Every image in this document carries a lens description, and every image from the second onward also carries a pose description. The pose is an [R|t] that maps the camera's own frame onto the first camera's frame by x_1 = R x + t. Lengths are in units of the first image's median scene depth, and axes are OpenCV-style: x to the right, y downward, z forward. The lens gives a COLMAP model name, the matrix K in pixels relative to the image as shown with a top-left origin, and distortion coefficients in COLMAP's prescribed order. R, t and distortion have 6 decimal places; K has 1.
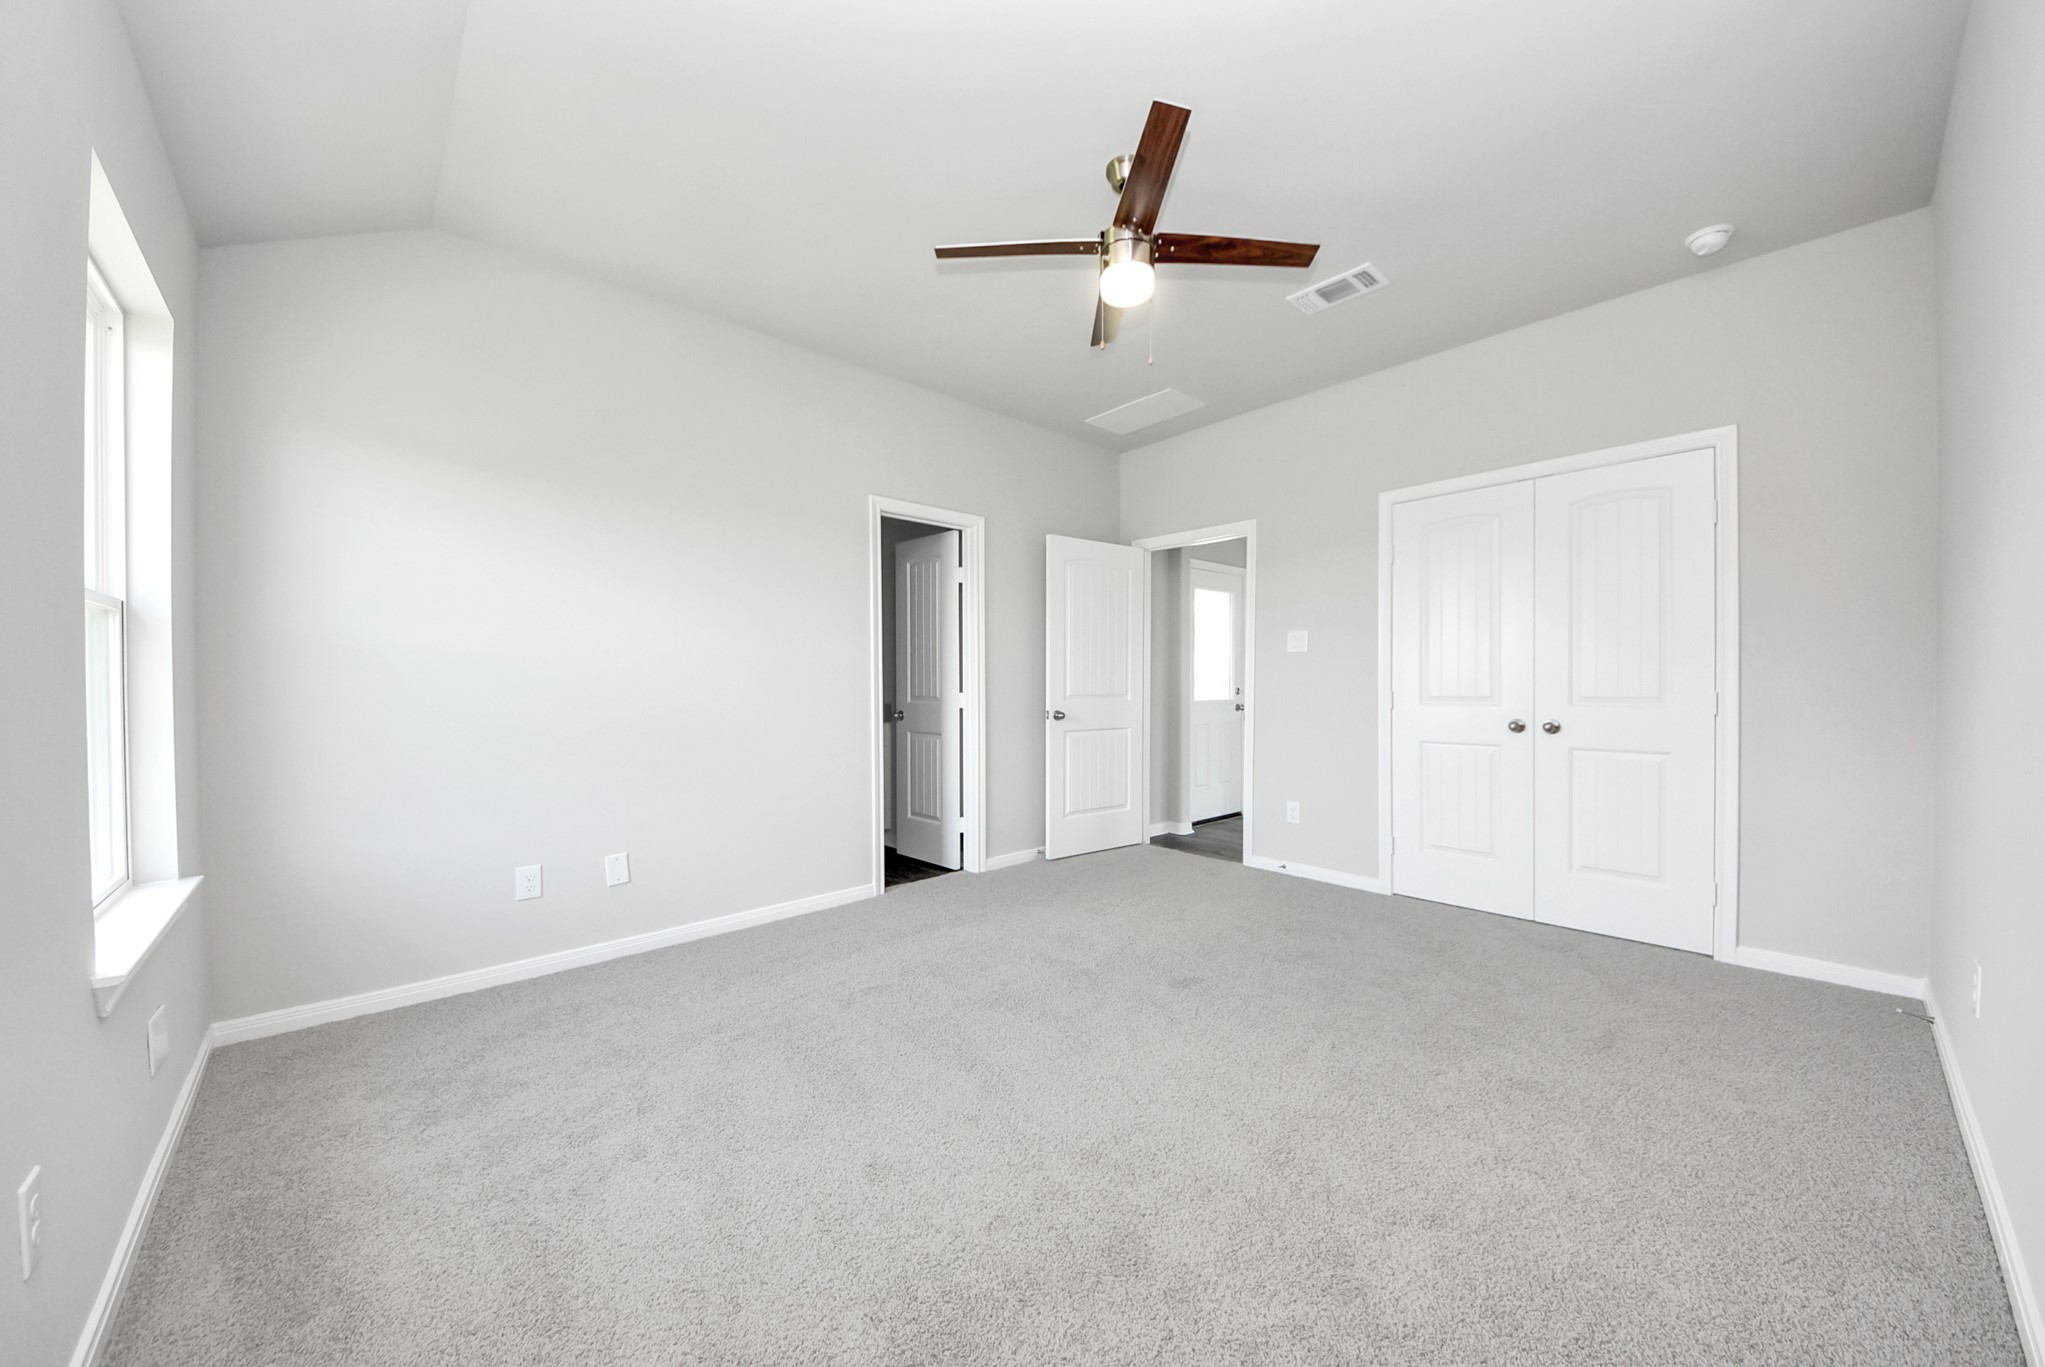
lens RADIAL K [[752.4, 0, 1021.8], [0, 752.4, 697.3], [0, 0, 1]] dist [0.001062, -0.000119]
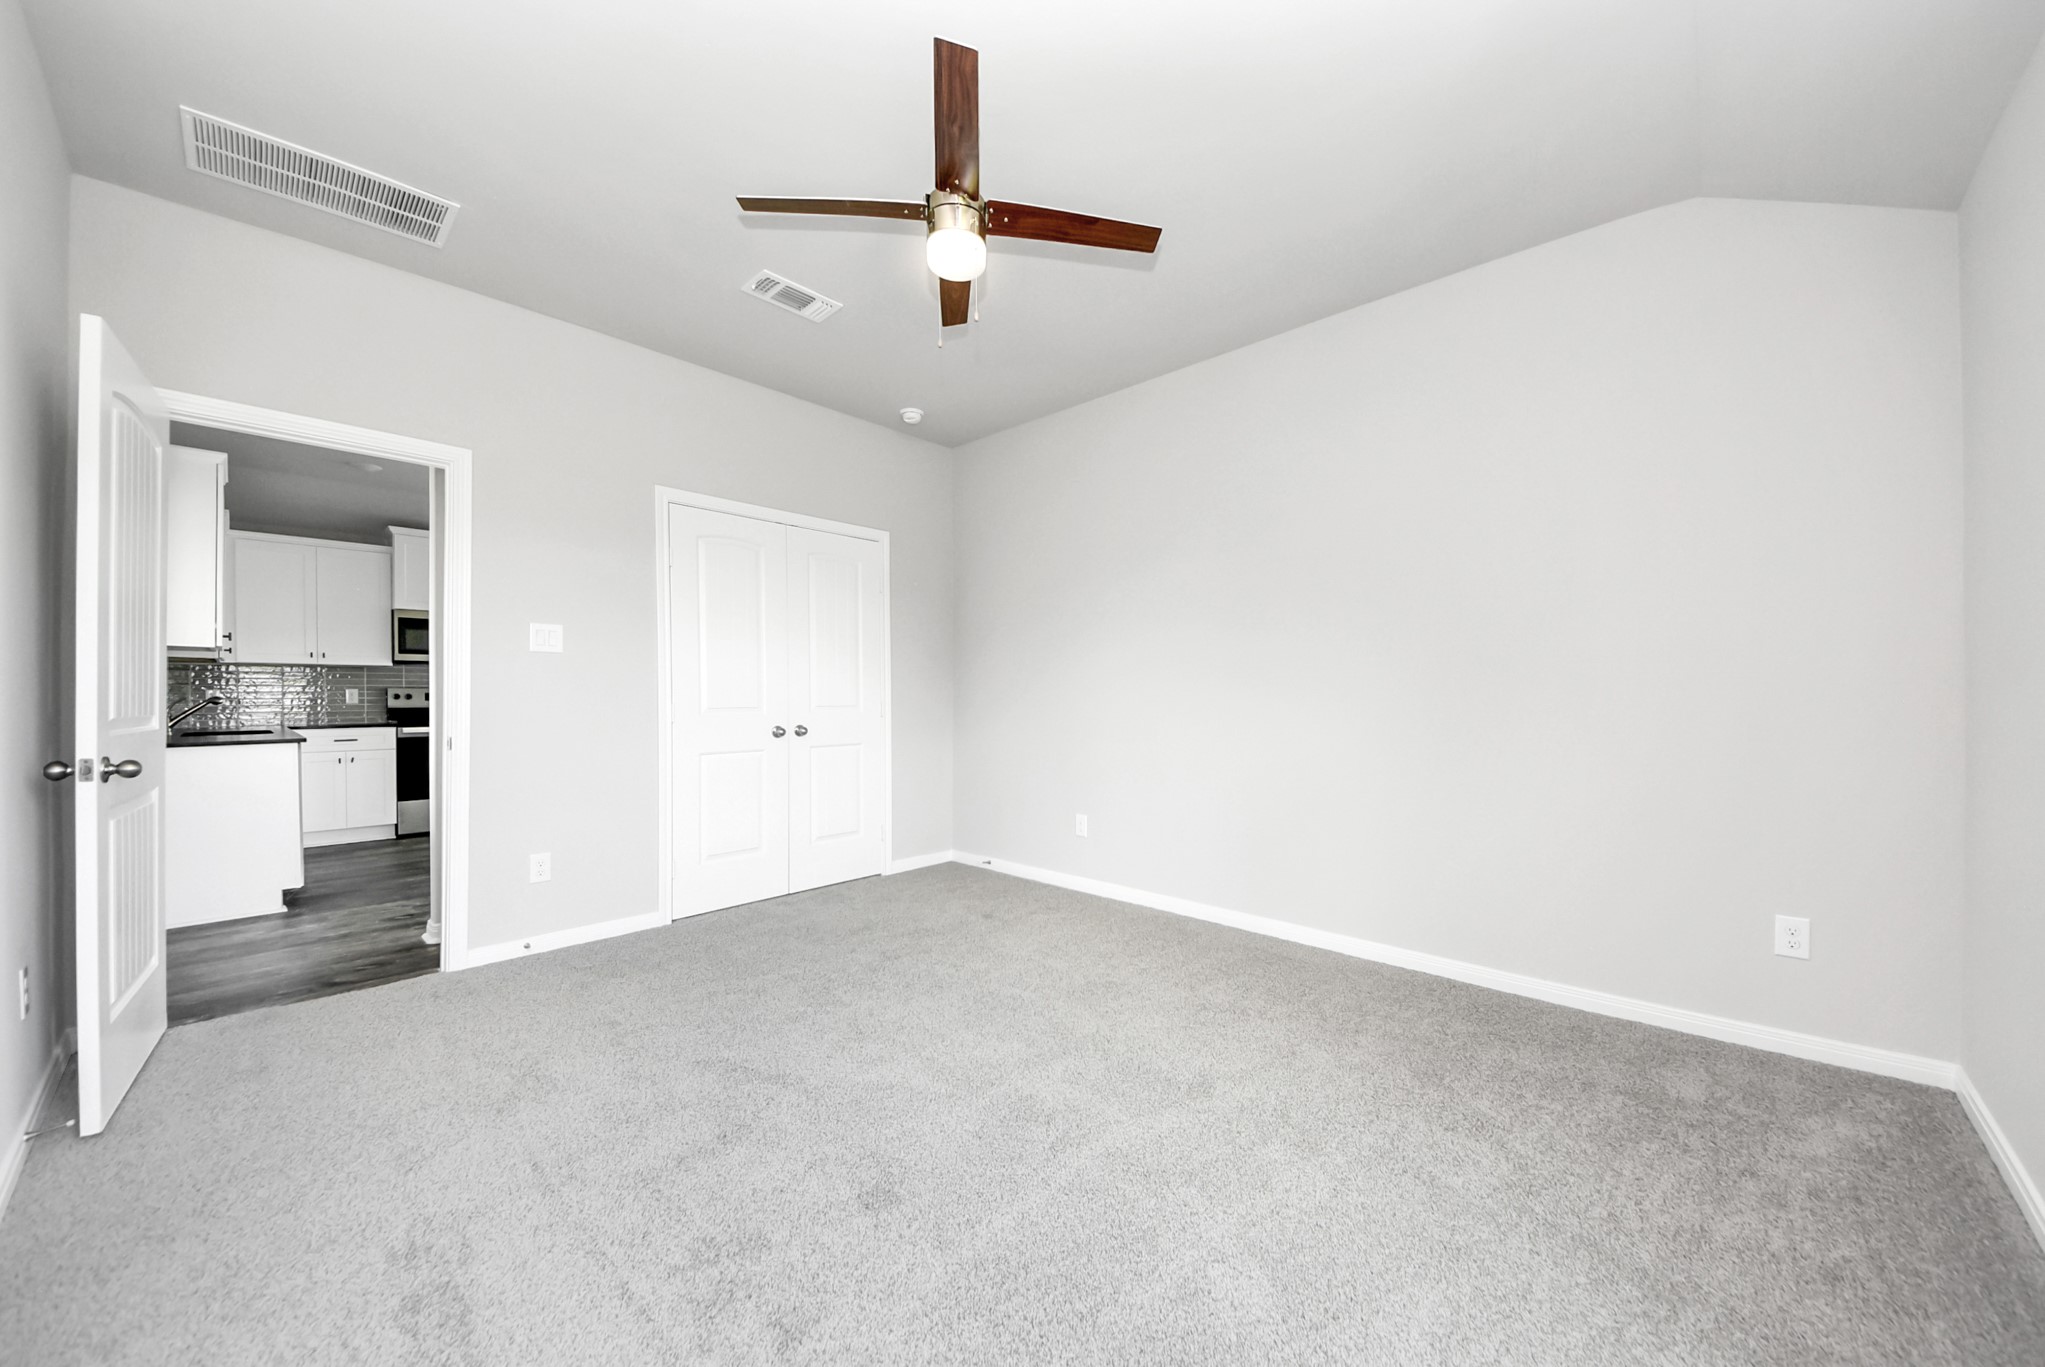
lens RADIAL K [[752.4, 0, 1021.8], [0, 752.4, 697.3], [0, 0, 1]] dist [0.001062, -0.000119]
pose [[-0.117930, 0.010297, 0.992969, -0.482465], [0.026270, 0.999629, -0.007246, 0.004109], [-0.992674, 0.025230, -0.118157, 0.678580]]
